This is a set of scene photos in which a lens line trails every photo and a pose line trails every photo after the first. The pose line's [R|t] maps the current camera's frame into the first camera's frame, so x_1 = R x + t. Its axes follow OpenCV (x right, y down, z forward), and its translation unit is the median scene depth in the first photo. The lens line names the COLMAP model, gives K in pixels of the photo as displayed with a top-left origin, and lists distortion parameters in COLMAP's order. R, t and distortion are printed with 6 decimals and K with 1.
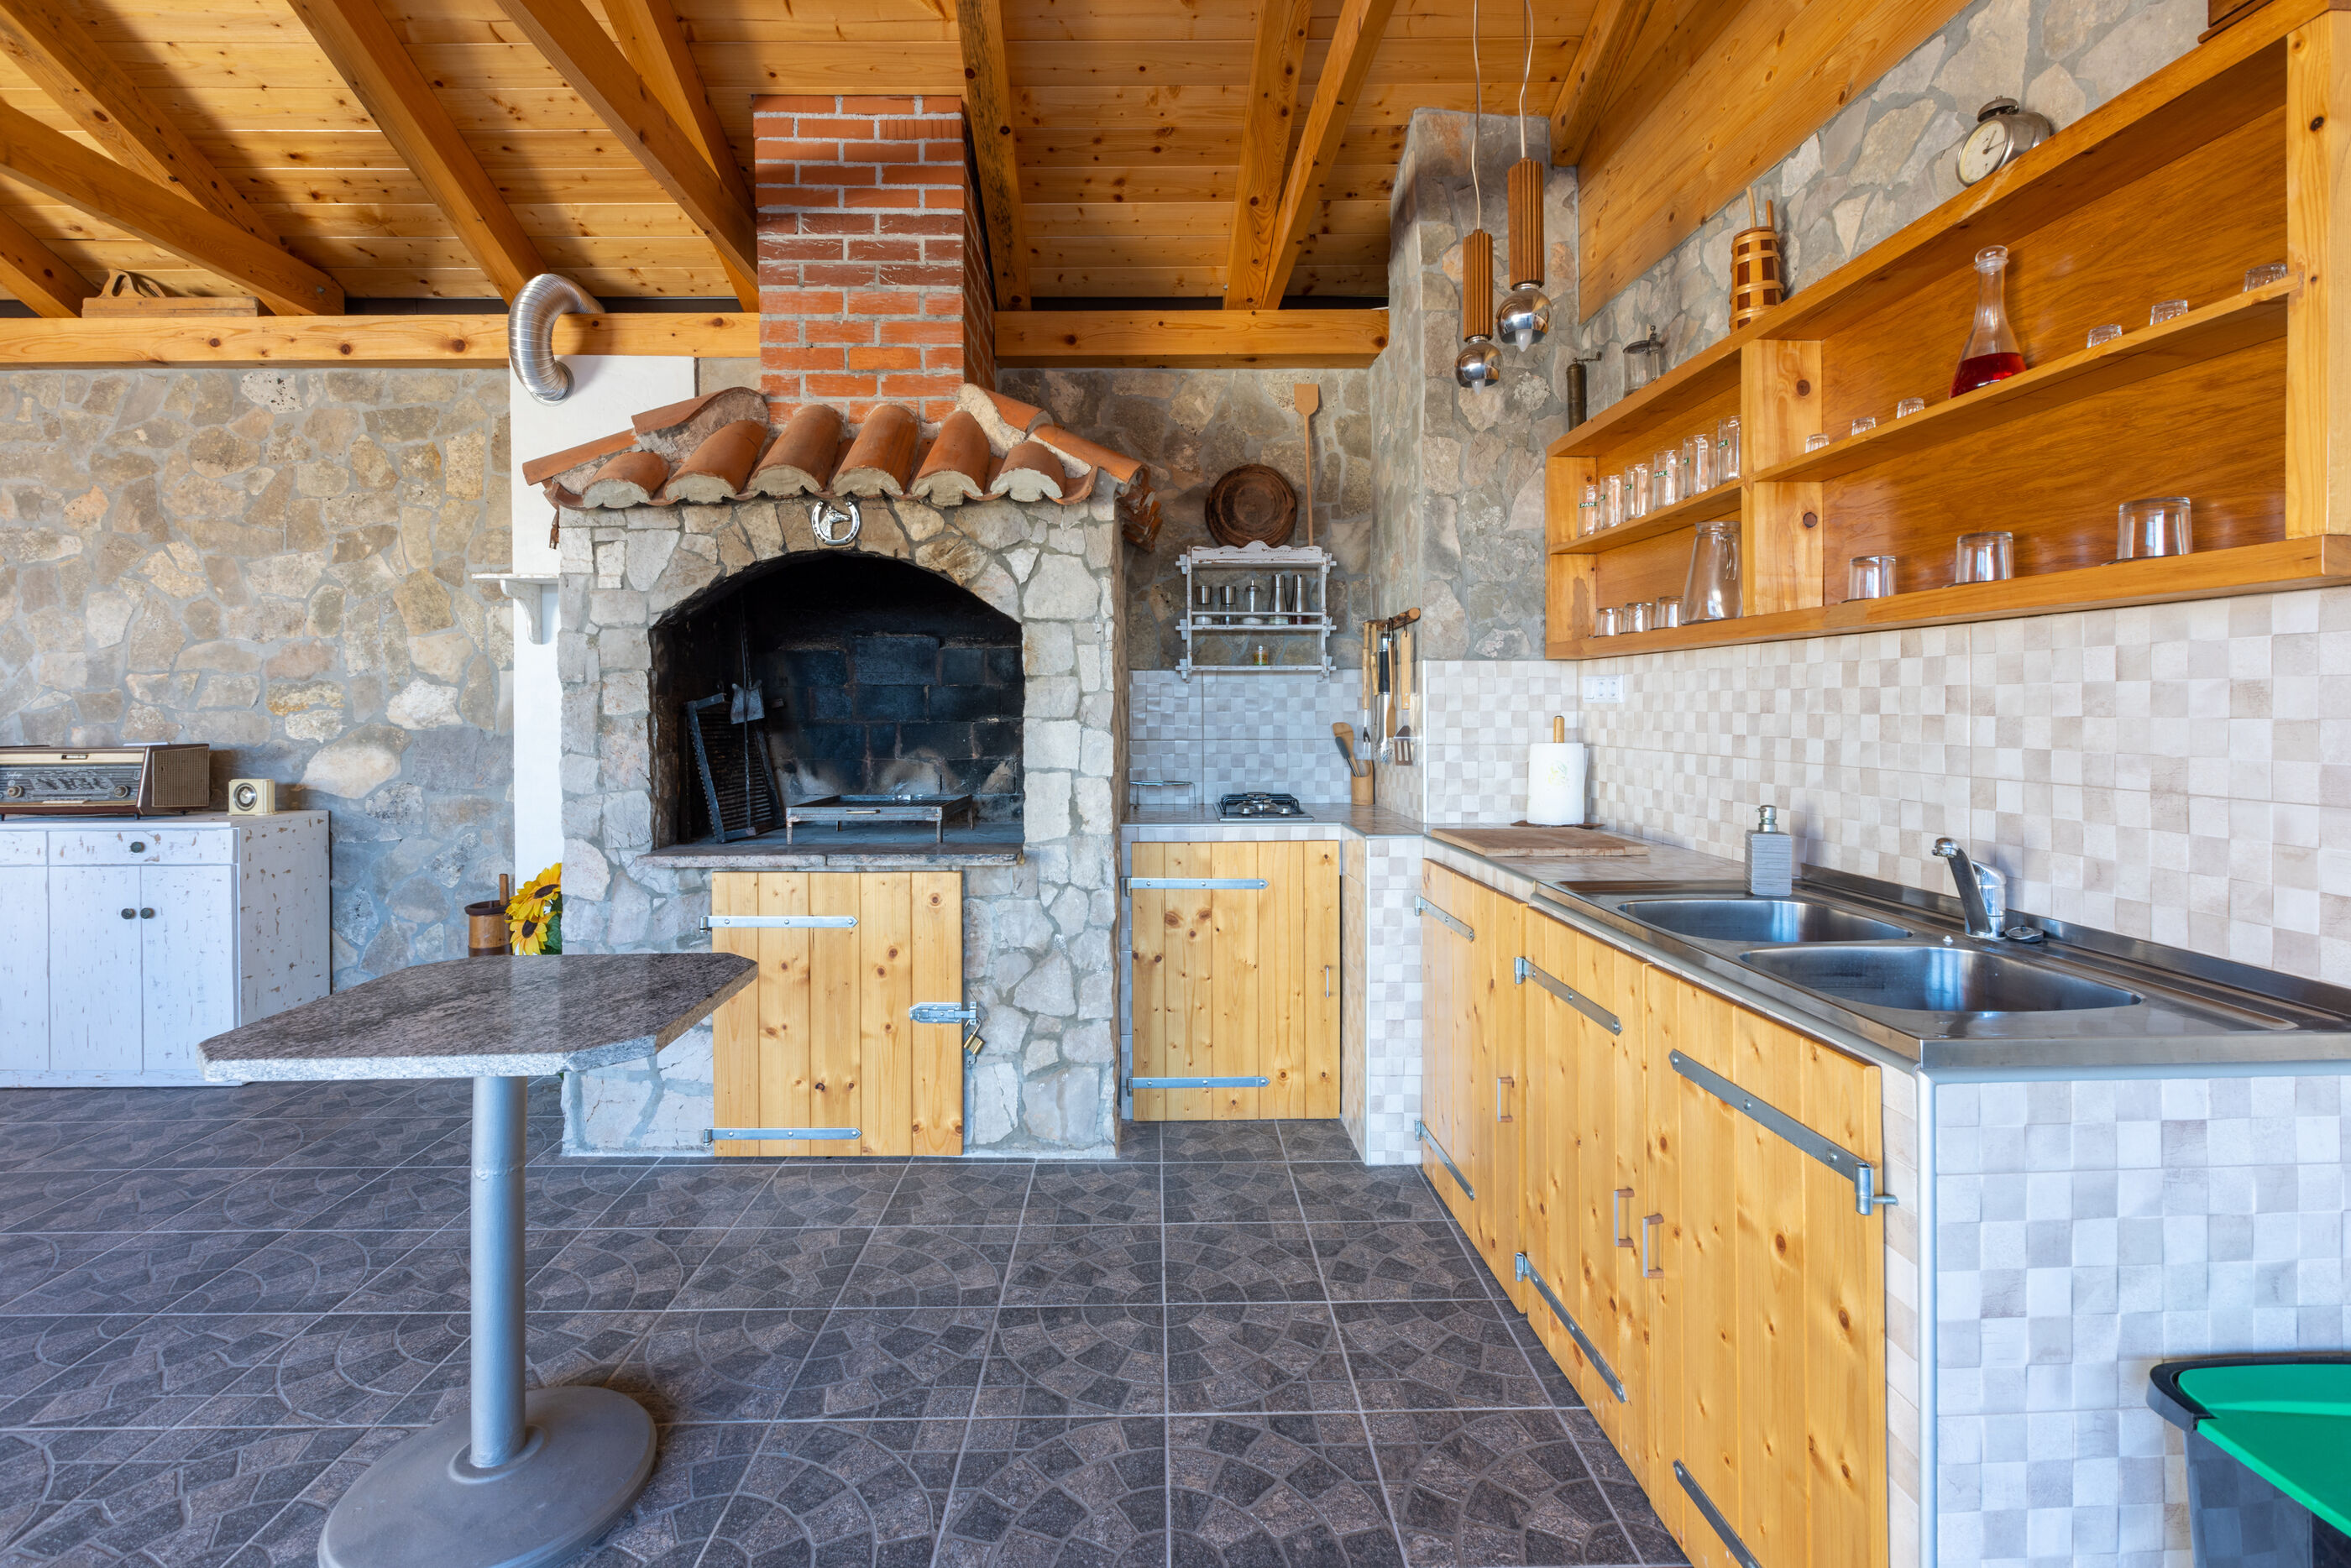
lens RADIAL K [[1058.9, 0, 1125.7], [0, 1058.9, 707.6], [0, 0, 1]] dist [-0.000062, -0.000048]
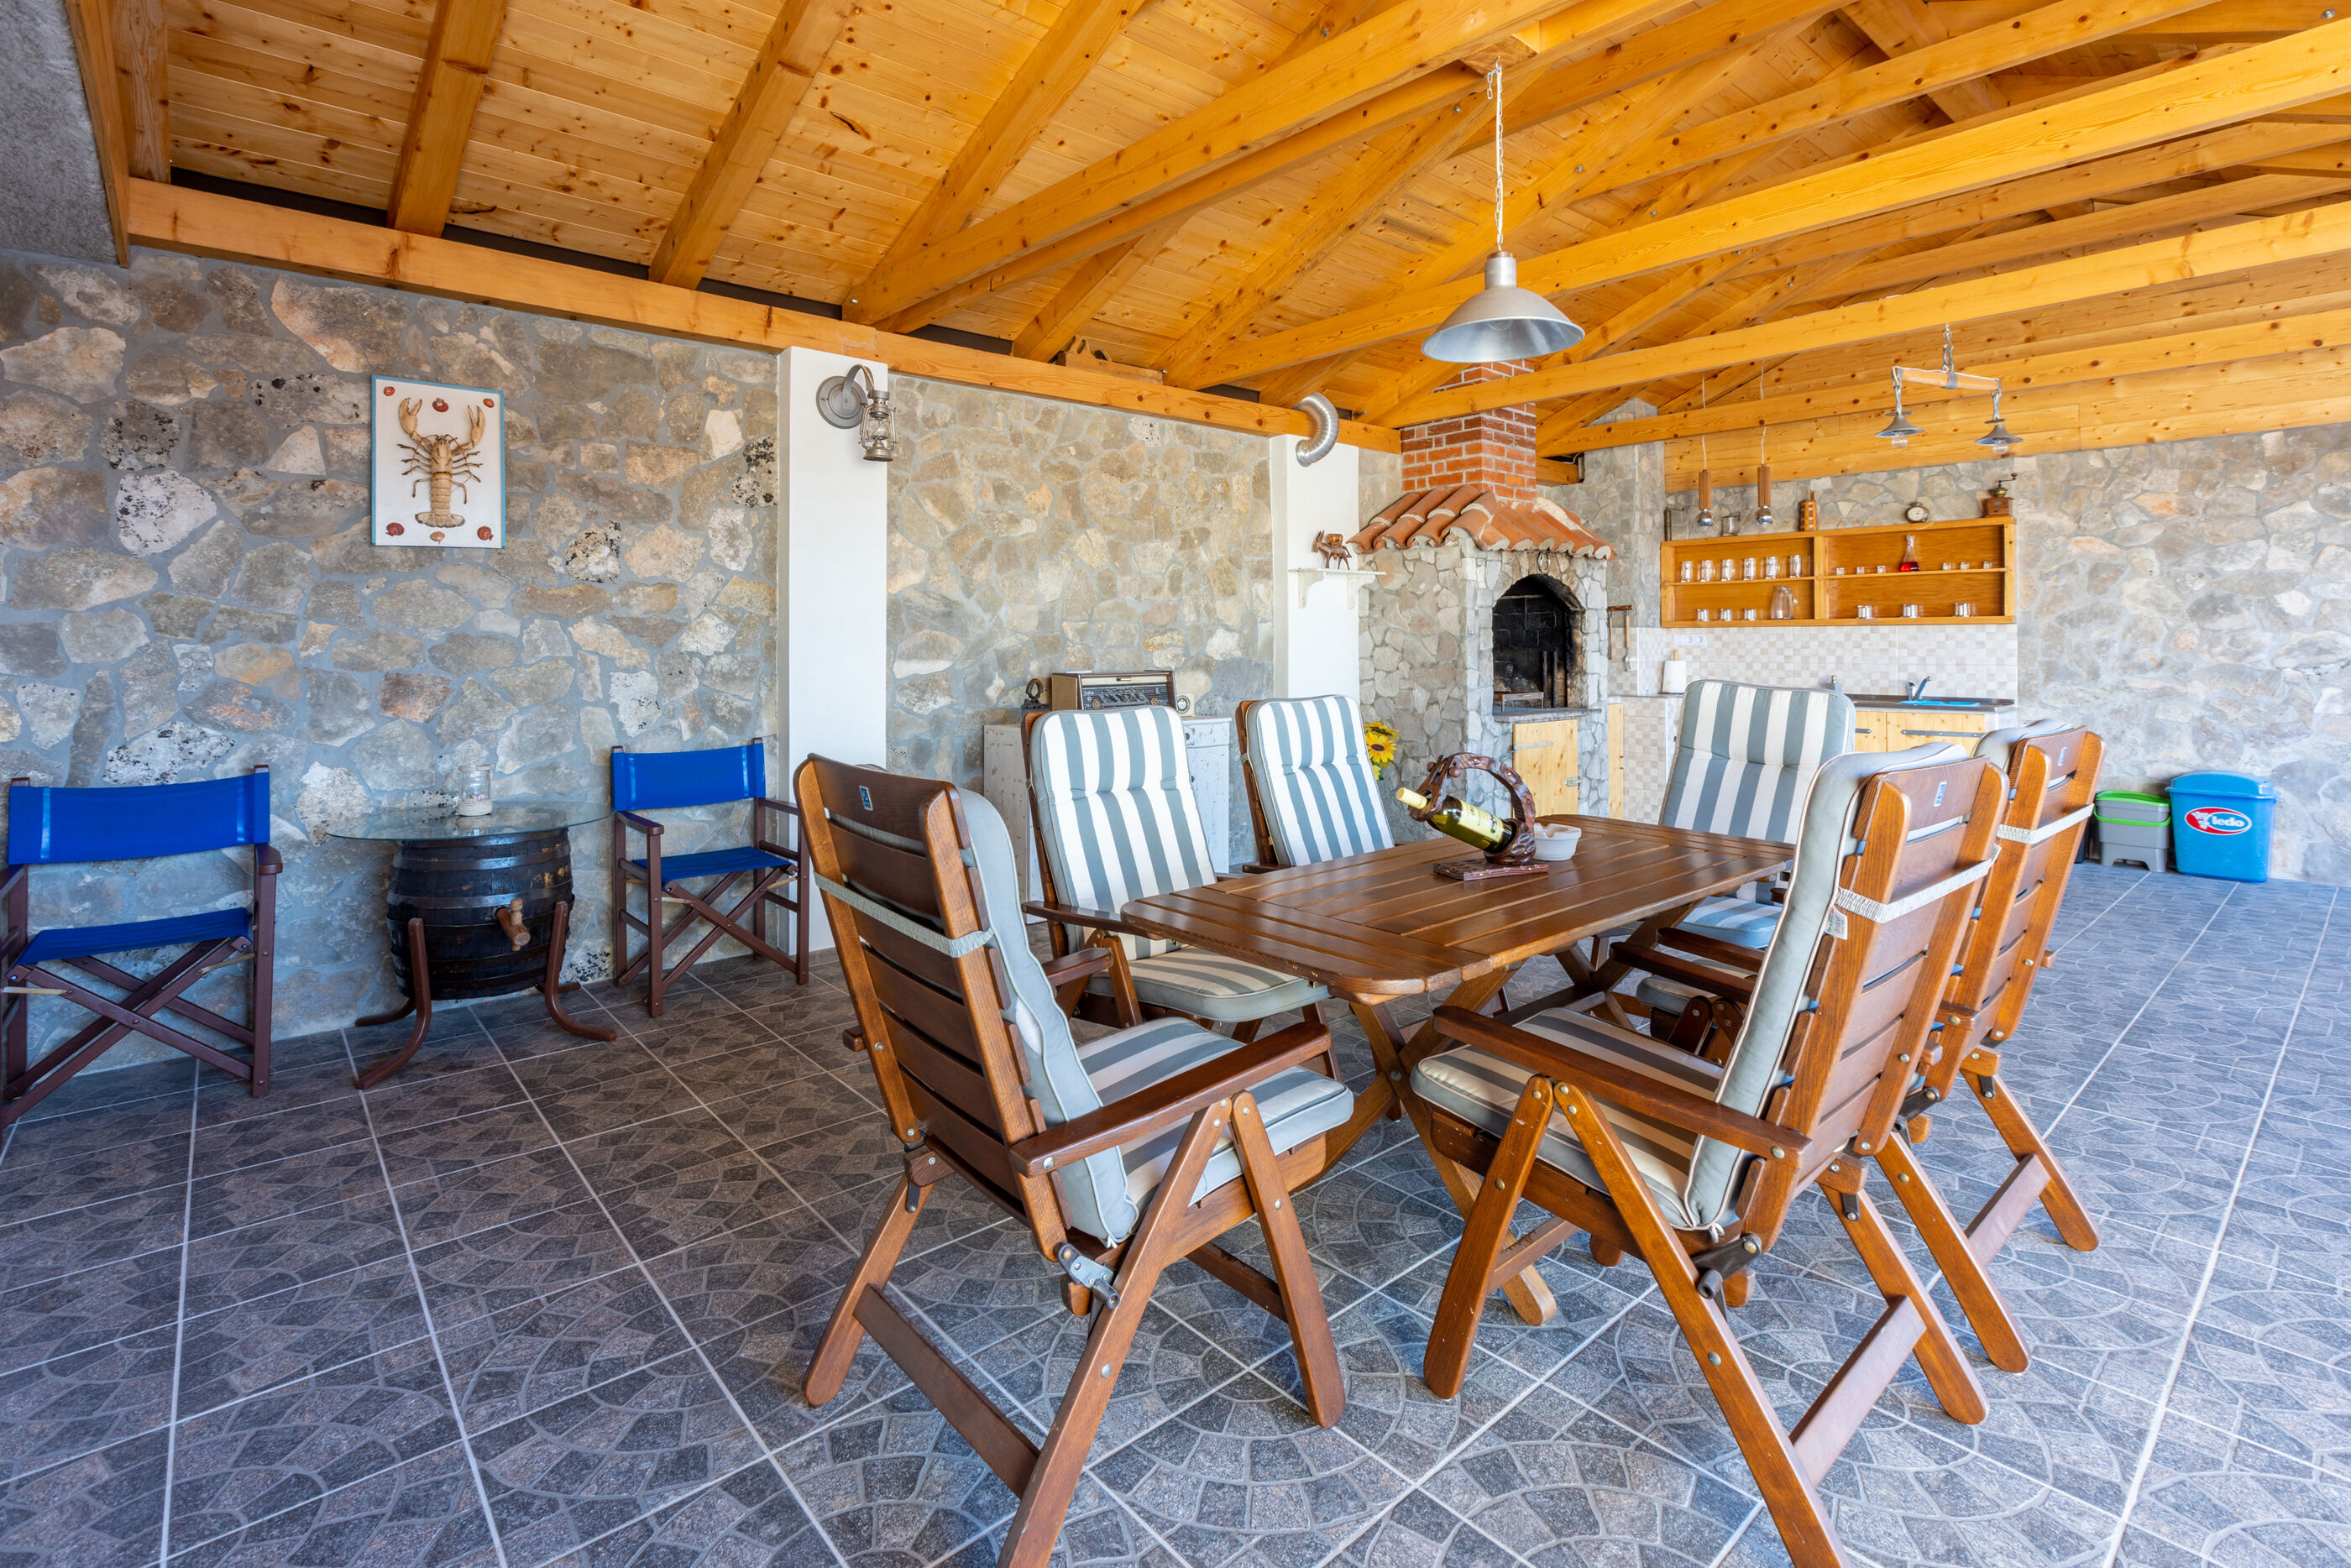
lens RADIAL K [[1083.3, 0, 1132.1], [0, 1083.3, 634.3], [0, 0, 1]] dist [0.000034, 0.000019]
pose [[0.779032, 0.007856, 0.626935, -2.148568], [-0.000928, 0.999935, -0.011376, 0.001164], [-0.626984, 0.008281, 0.778988, -0.194662]]
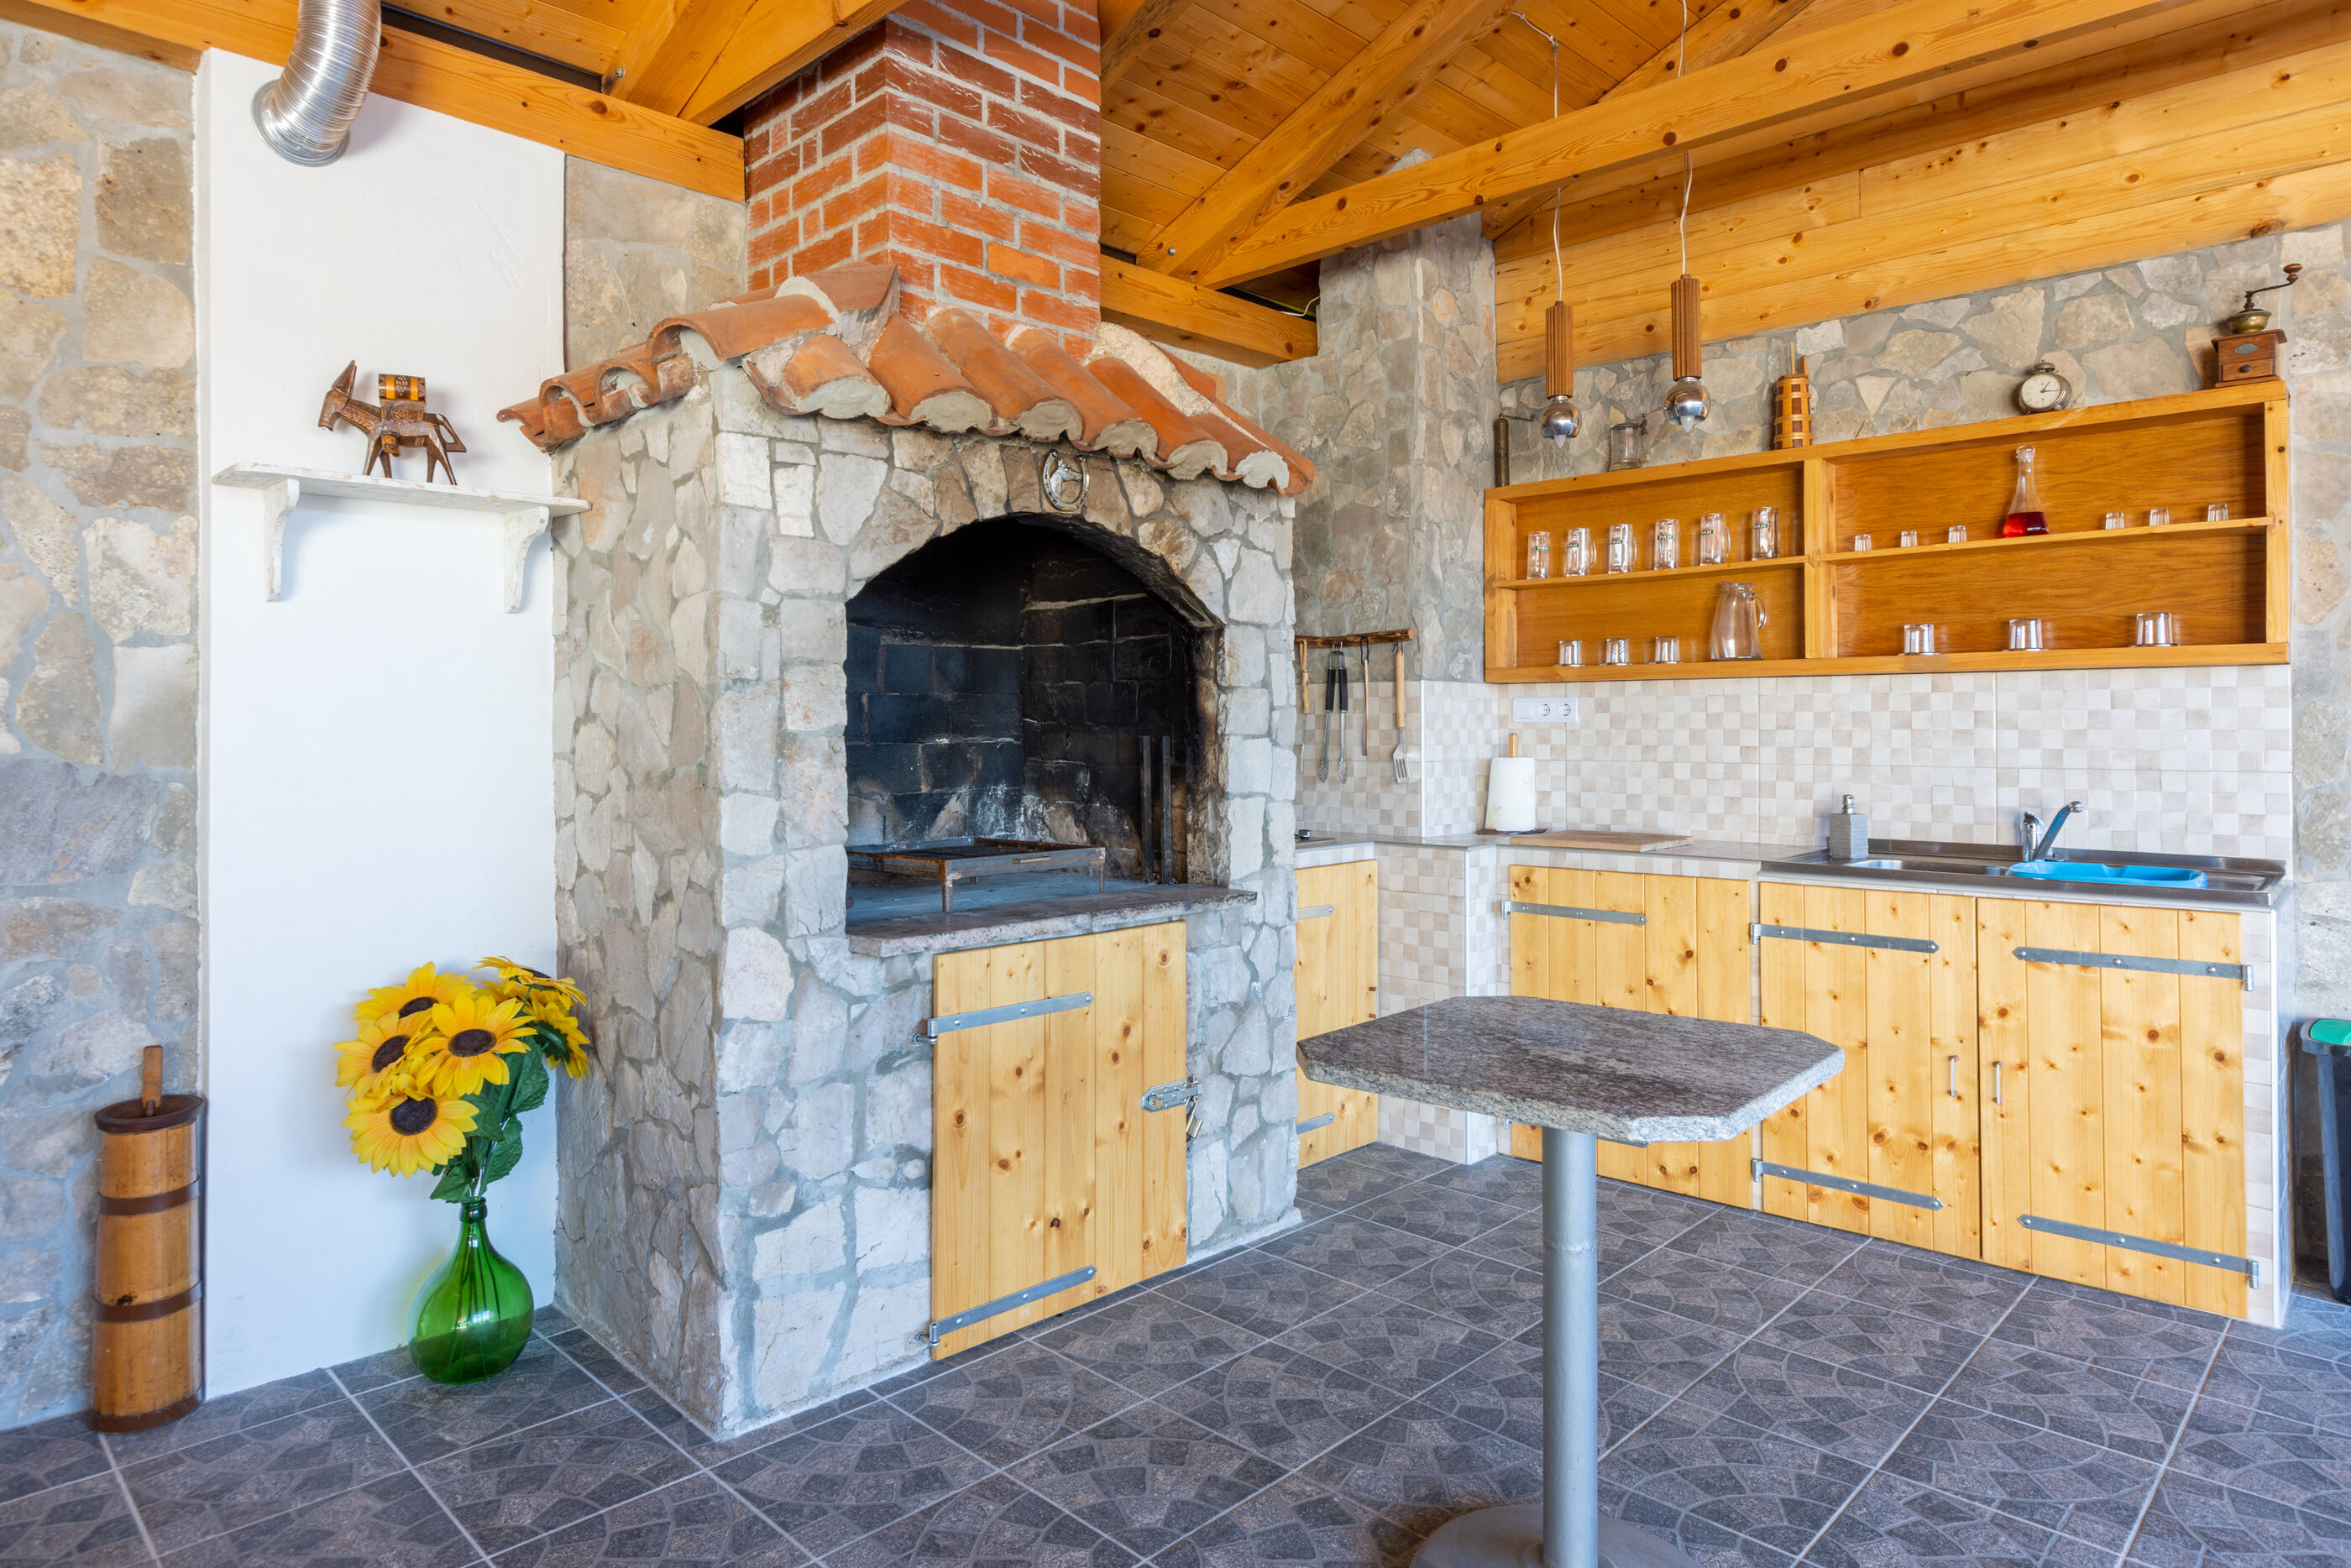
lens RADIAL K [[1386.8, 0, 1162.9], [0, 1386.8, 714.2], [0, 0, 1]] dist [-0.005227, -0.000216]
pose [[0.707458, 0.010187, 0.706682, -0.854457], [-0.000719, 0.999906, -0.013694, 0.007514], [-0.706755, 0.009180, 0.707399, 0.220839]]
